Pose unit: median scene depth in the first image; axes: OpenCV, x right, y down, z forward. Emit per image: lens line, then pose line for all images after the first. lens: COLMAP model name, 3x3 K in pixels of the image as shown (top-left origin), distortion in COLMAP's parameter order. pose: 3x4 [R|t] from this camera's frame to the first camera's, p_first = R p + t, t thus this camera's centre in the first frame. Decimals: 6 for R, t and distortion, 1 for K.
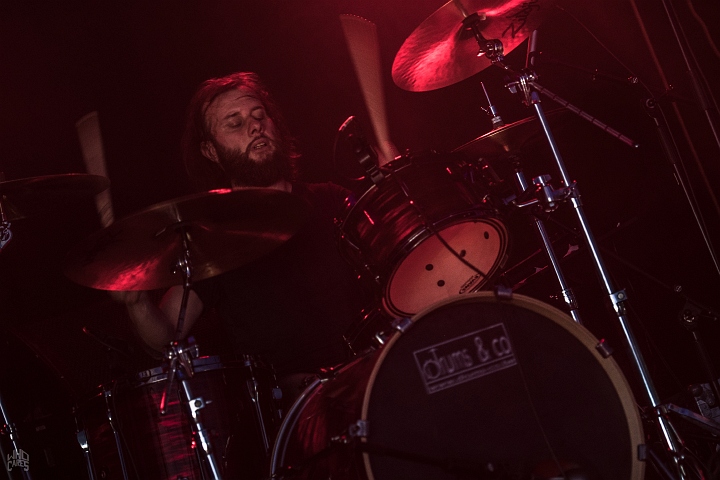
lens RADIAL K [[3232.2, 0, 360.2], [0, 3232.2, 240.6], [0, 0, 1]] dist [-0.378395, 0.000000]
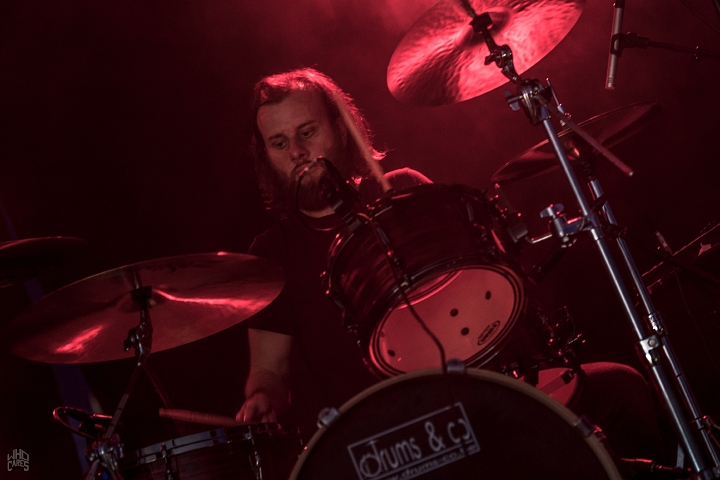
lens RADIAL K [[3002.7, 0, 360.0], [0, 3002.7, 240.1], [0, 0, 1]] dist [-0.133320, 0.000000]
pose [[0.963971, -0.059231, -0.259331, 0.226235], [0.076361, 0.995479, 0.056480, -0.063707], [0.254813, -0.074248, 0.964136, 0.238142]]
